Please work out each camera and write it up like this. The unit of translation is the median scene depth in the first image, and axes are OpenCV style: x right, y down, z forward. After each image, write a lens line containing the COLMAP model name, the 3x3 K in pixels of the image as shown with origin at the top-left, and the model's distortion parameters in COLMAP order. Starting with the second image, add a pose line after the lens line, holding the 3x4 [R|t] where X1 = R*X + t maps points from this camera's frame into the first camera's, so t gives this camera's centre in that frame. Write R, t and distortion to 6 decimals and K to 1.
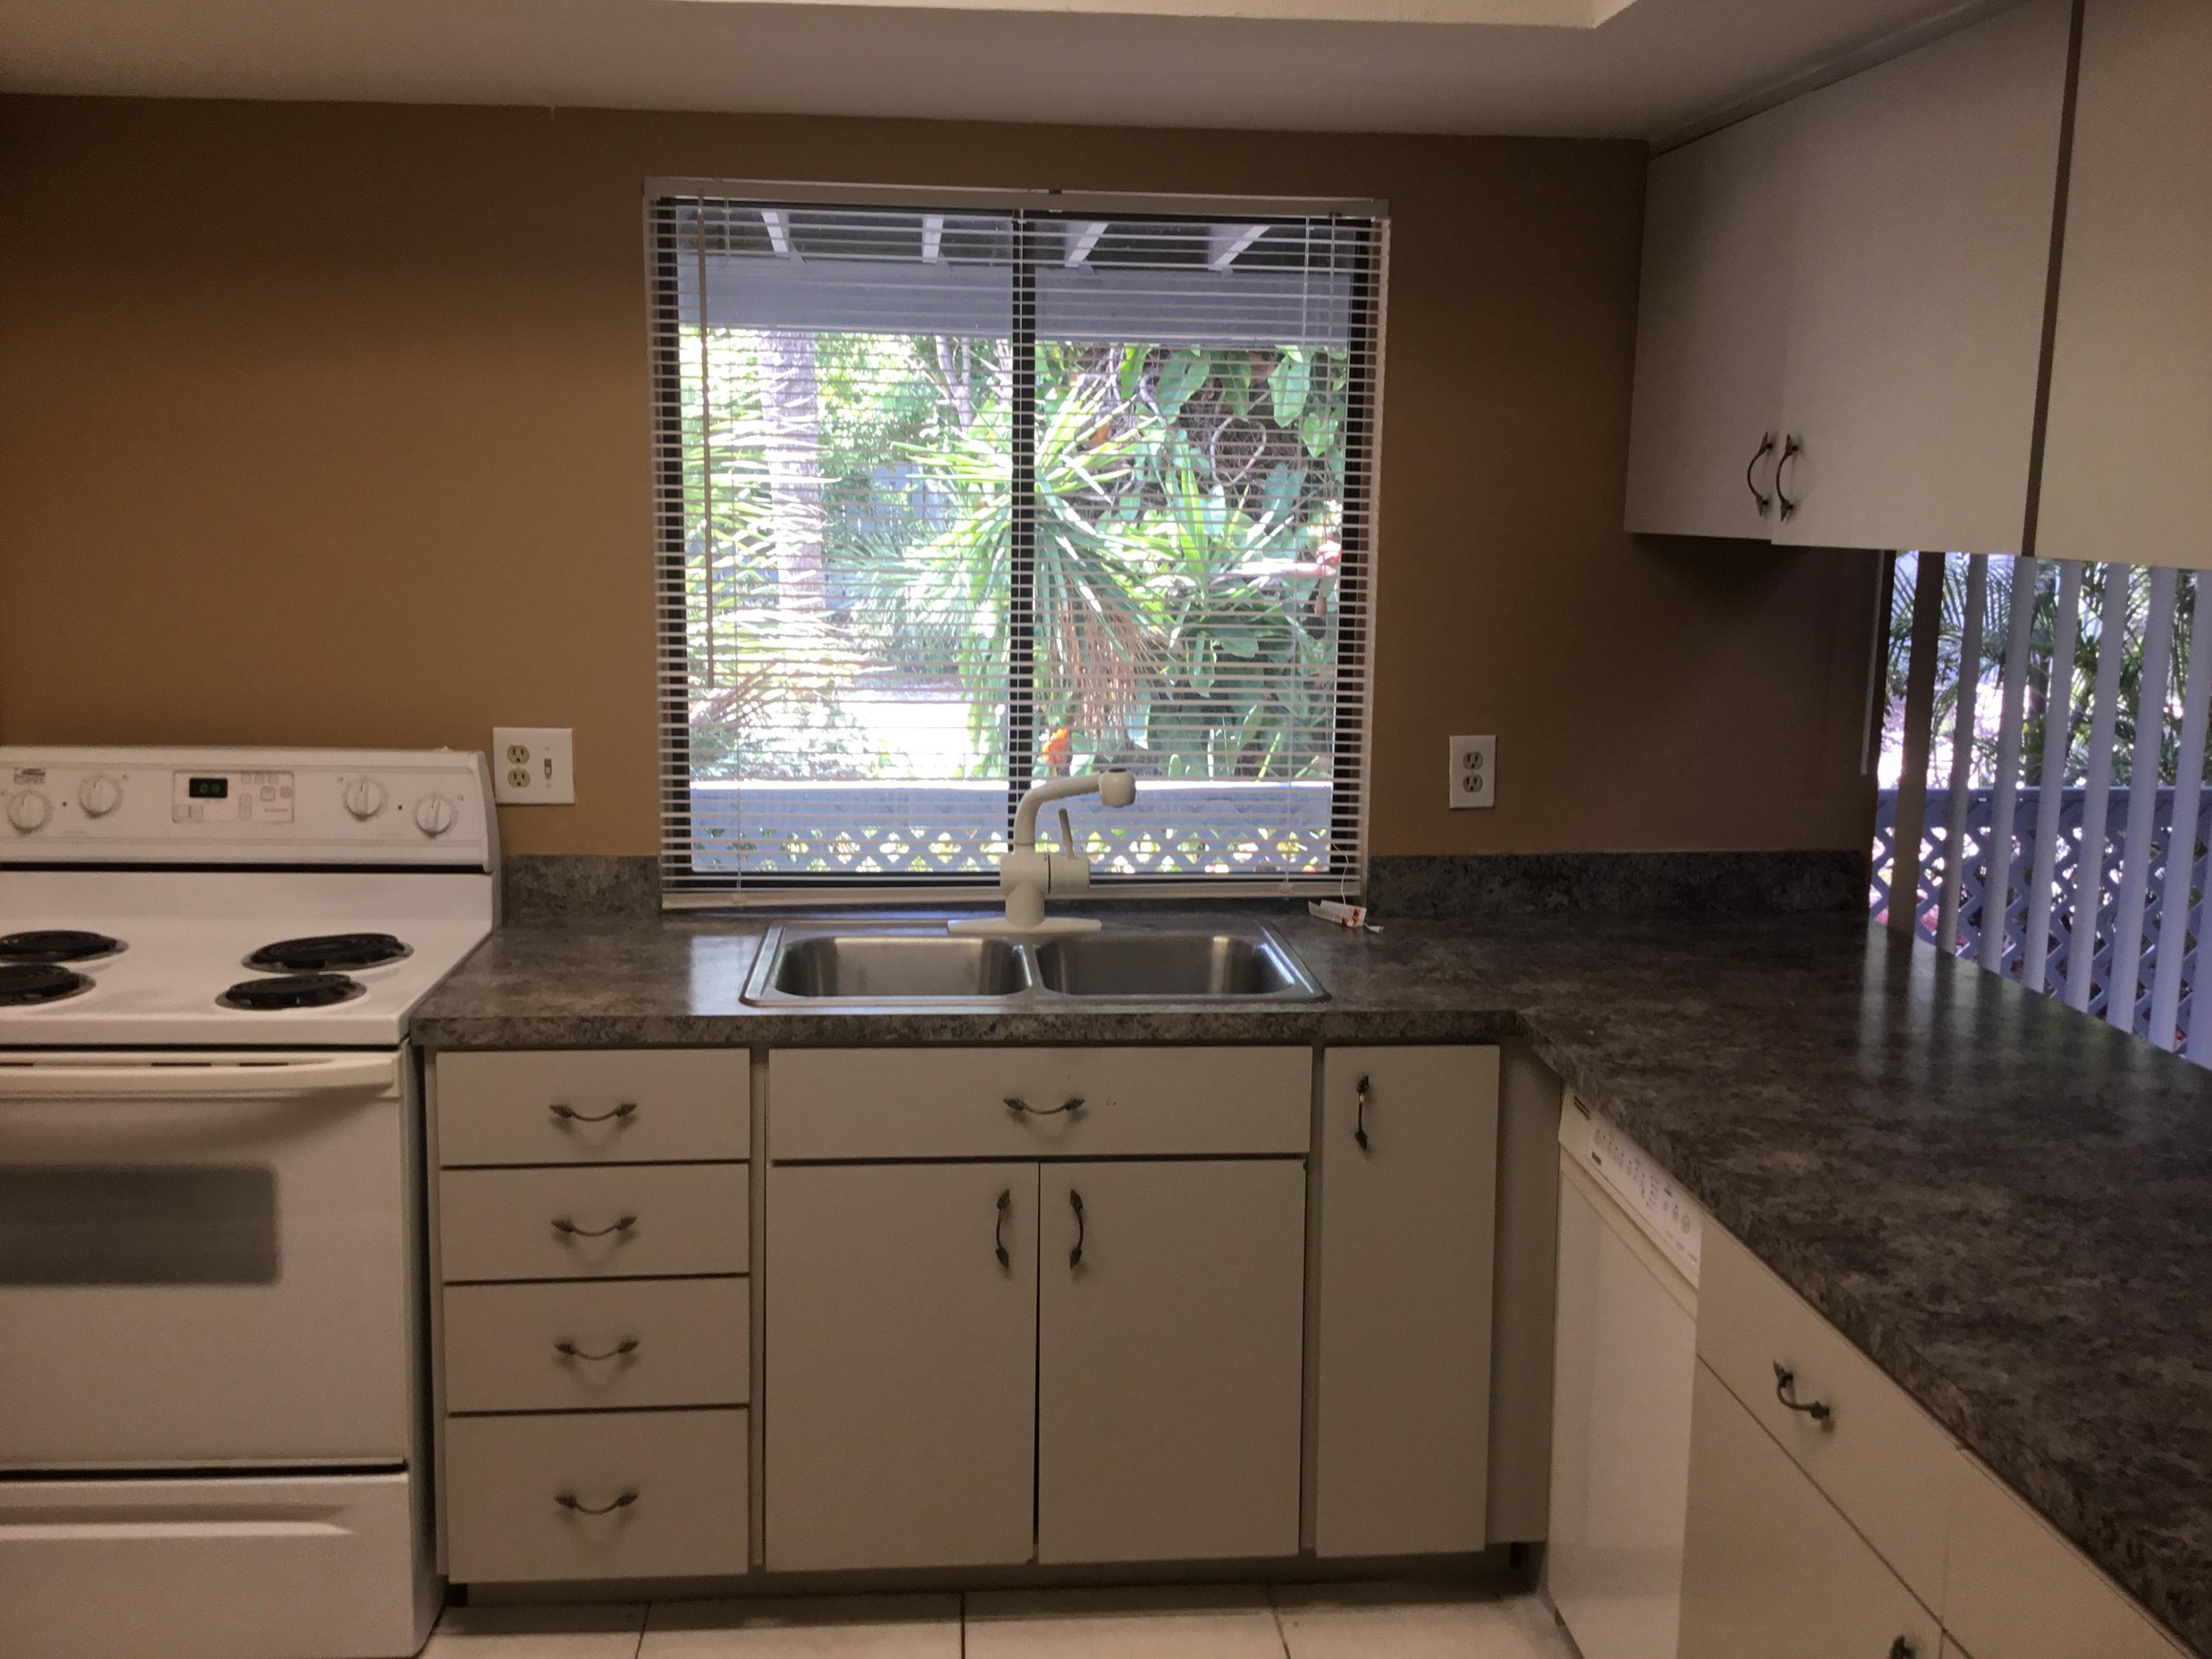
lens RADIAL K [[2037.3, 0, 1106.0], [0, 2037.3, 829.5], [0, 0, 1]] dist [-0.000252, -0.000165]
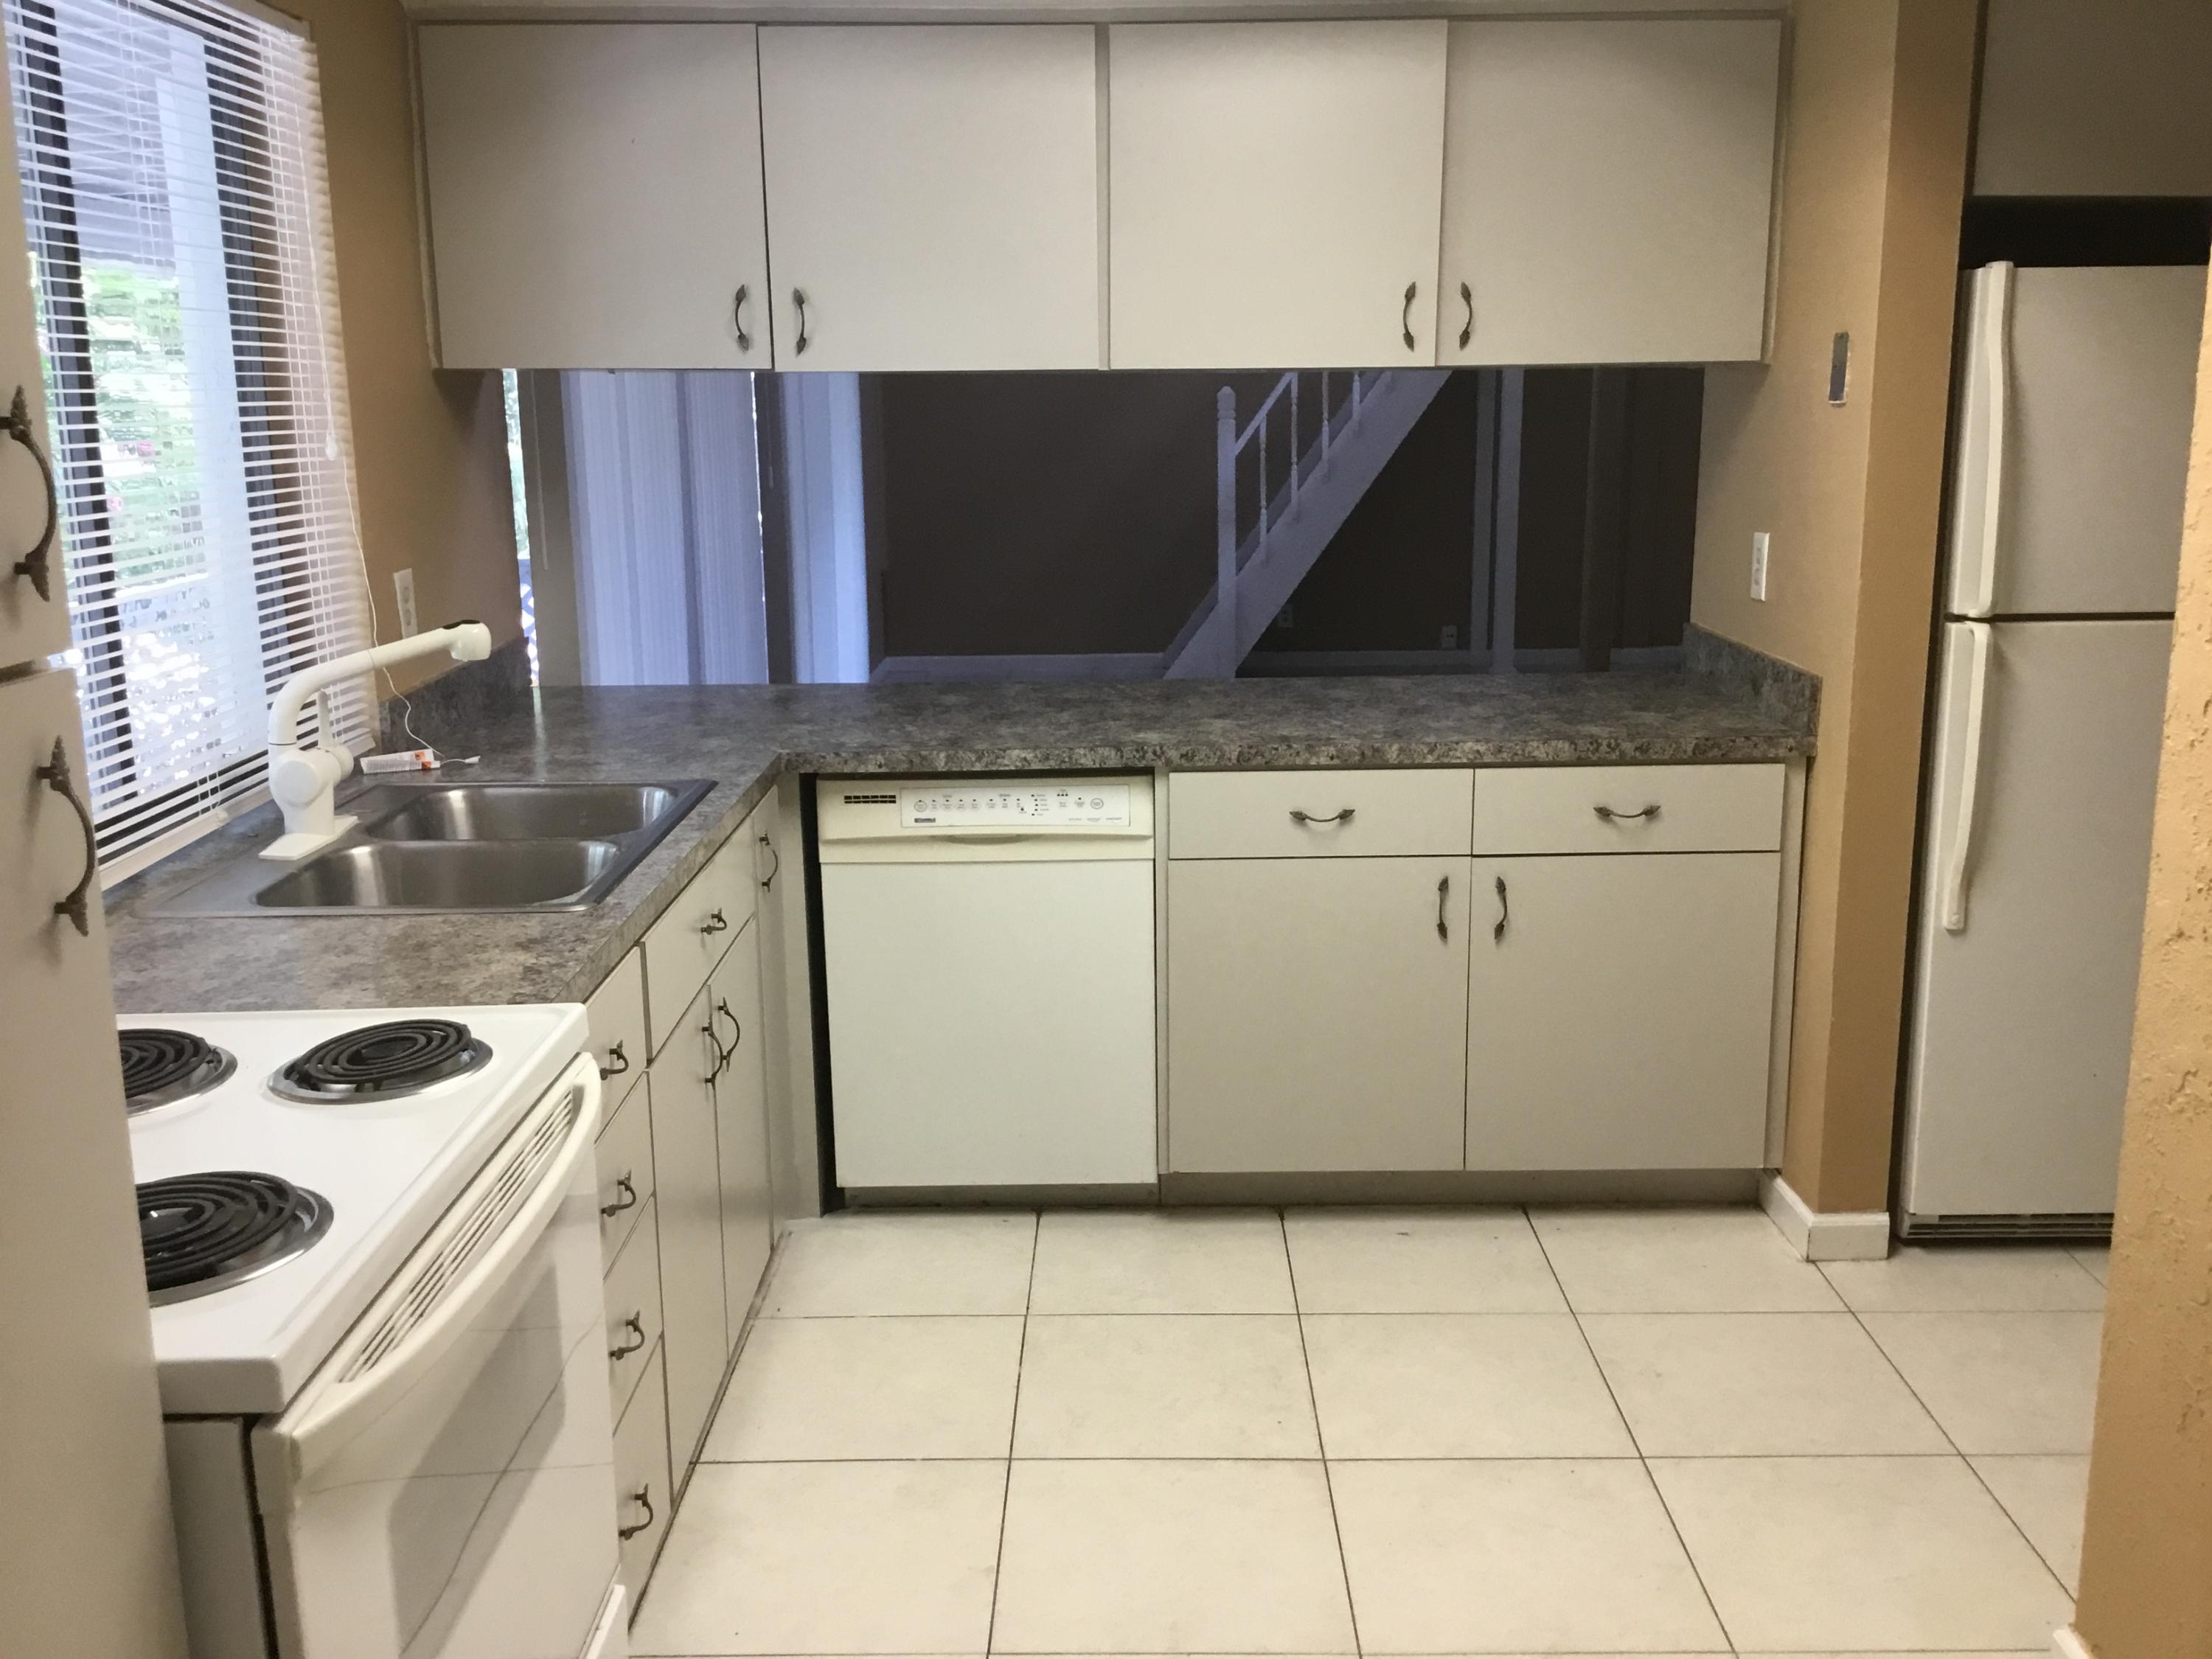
lens RADIAL K [[2037.3, 0, 1106.0], [0, 2037.3, 829.5], [0, 0, 1]] dist [-0.000252, -0.000165]
pose [[0.095153, -0.229798, 0.968576, -0.597611], [0.167458, 0.962820, 0.211981, -0.067870], [-0.981277, 0.142025, 0.130096, 0.514578]]
